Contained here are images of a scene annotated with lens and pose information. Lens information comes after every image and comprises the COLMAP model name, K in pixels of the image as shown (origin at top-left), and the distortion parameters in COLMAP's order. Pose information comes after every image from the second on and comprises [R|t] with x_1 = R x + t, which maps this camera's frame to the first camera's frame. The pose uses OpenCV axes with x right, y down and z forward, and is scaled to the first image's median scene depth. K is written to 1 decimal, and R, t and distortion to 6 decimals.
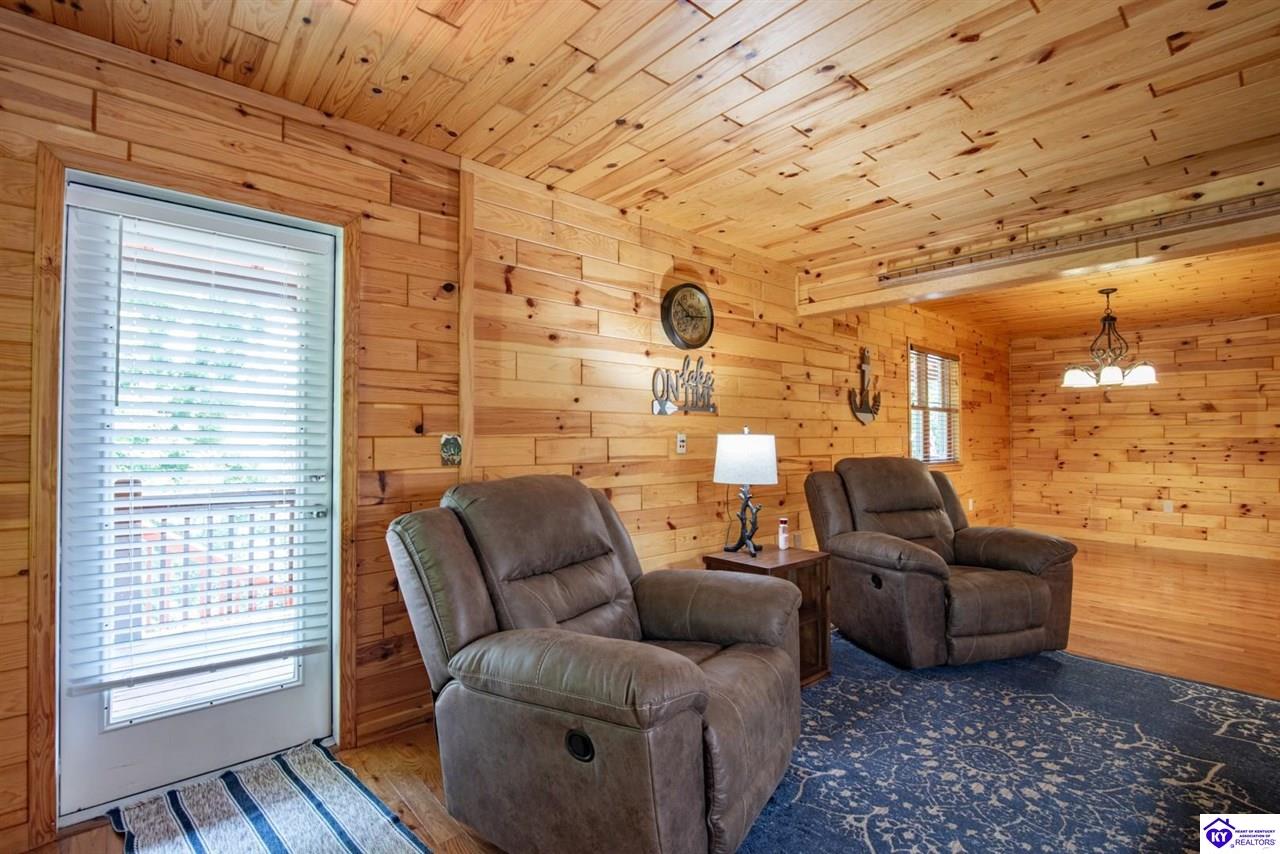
lens RADIAL K [[588.4, 0, 634.3], [0, 588.4, 432.6], [0, 0, 1]] dist [-0.024136, 0.000847]
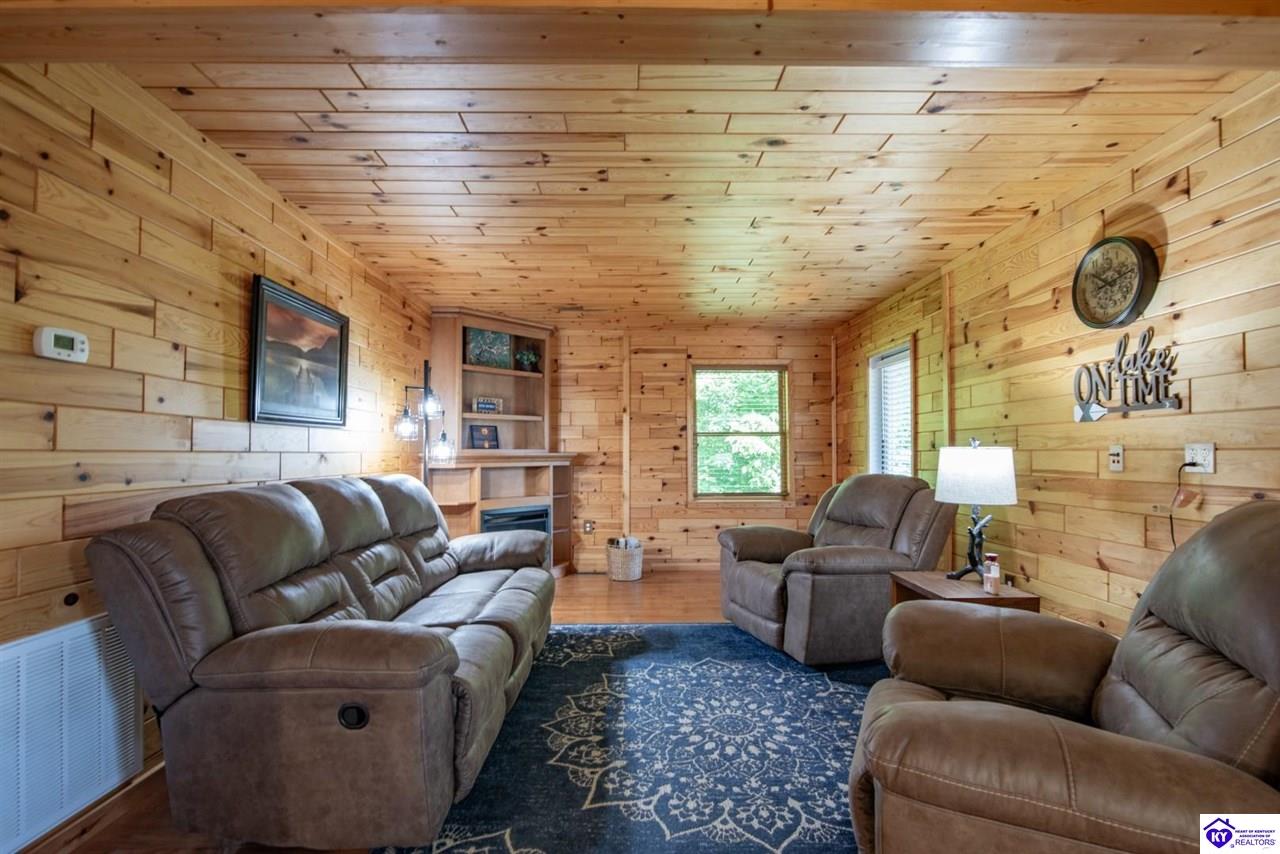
lens RADIAL K [[590.3, 0, 631.9], [0, 590.3, 441.1], [0, 0, 1]] dist [-0.017527, 0.000204]
pose [[-0.653278, -0.011133, -0.757036, 1.314705], [0.013432, 0.999564, -0.026291, 0.011321], [0.756999, -0.027344, -0.652844, 1.304089]]
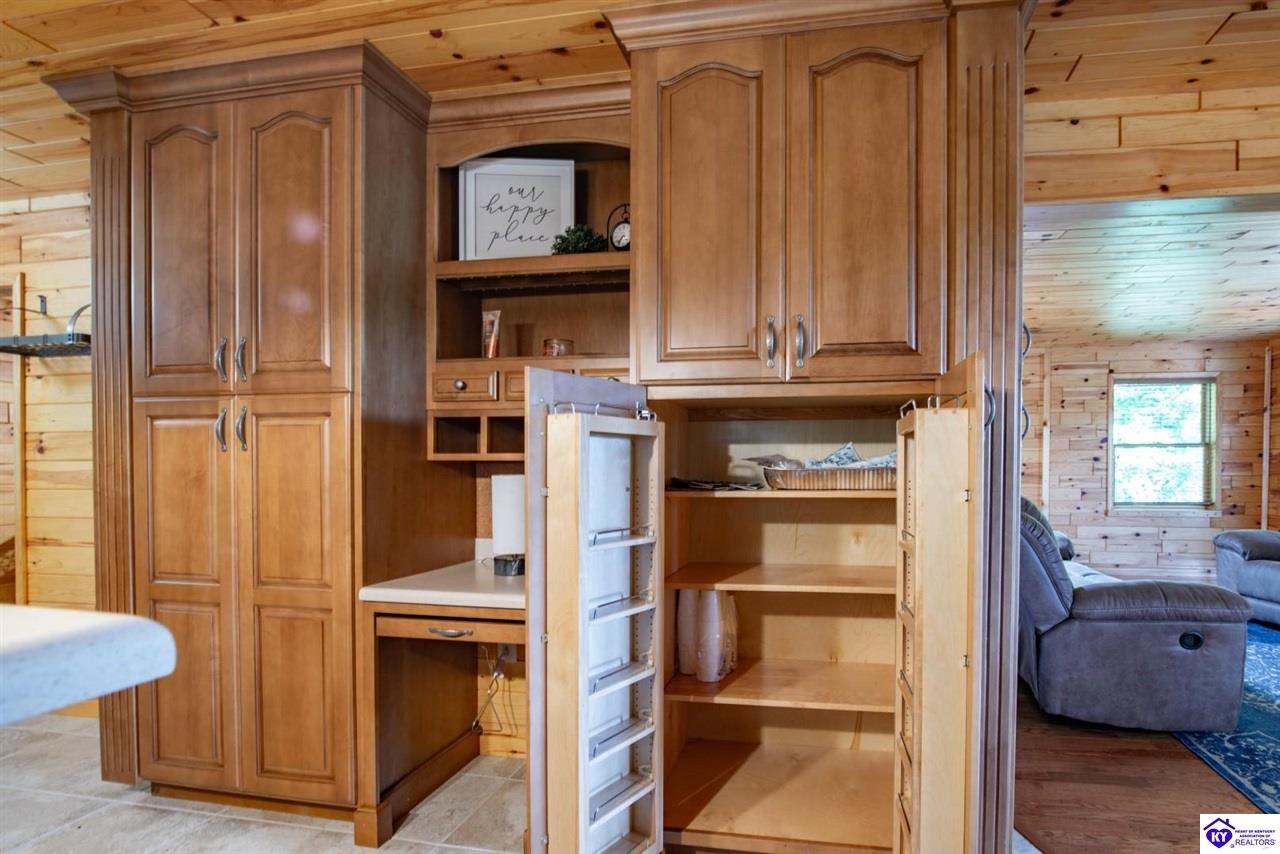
lens RADIAL K [[618.9, 0, 727.8], [0, 618.9, 477.6], [0, 0, 1]] dist [-0.012842, -0.000038]
pose [[-0.778428, 0.017838, -0.627480, 2.139821], [0.012734, 0.999839, 0.012627, 0.005360], [0.627605, 0.001839, -0.778530, 0.985596]]
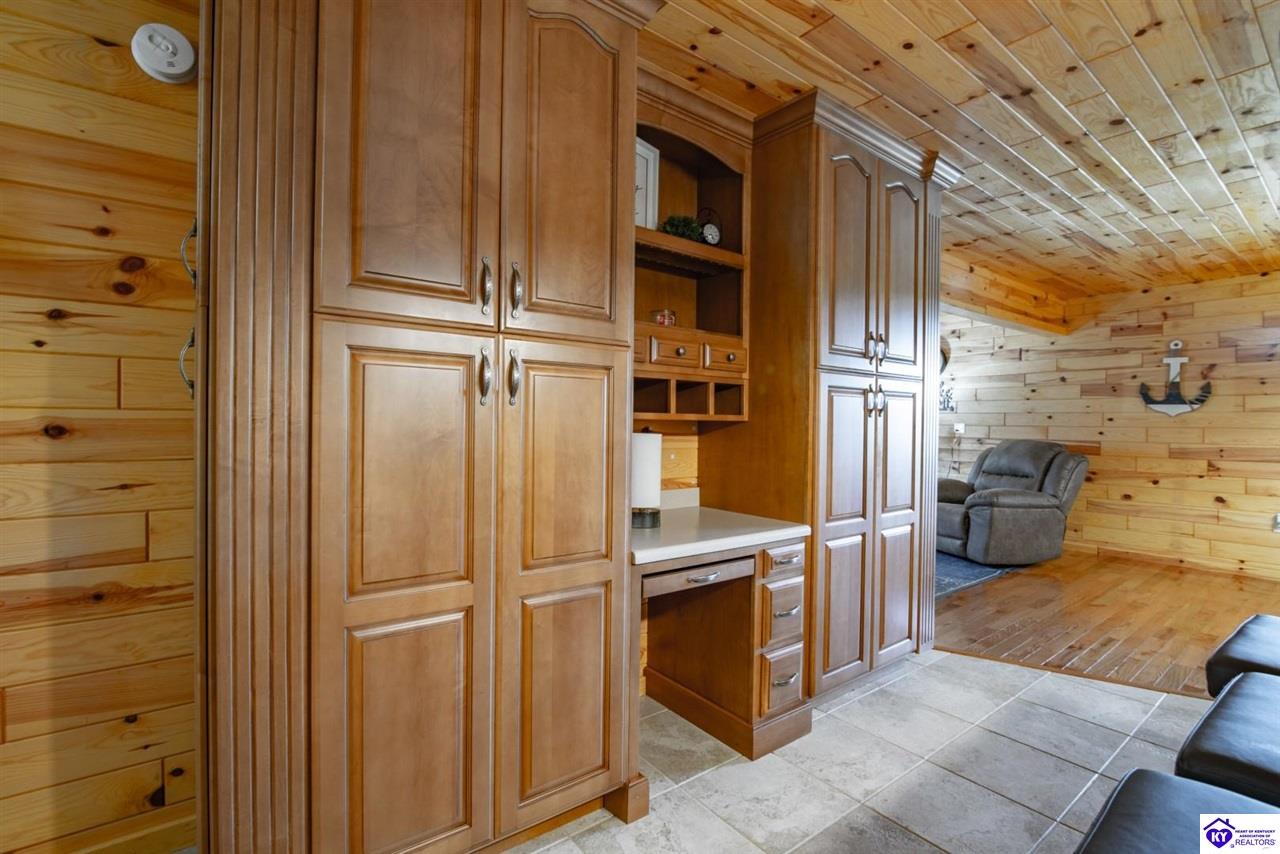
lens RADIAL K [[579.6, 0, 633.4], [0, 579.6, 430.2], [0, 0, 1]] dist [-0.019907, 0.000368]
pose [[-0.076829, 0.017391, -0.996893, 2.653678], [0.000373, 0.999848, 0.017414, -0.010080], [0.997044, 0.000966, -0.076824, 0.226569]]
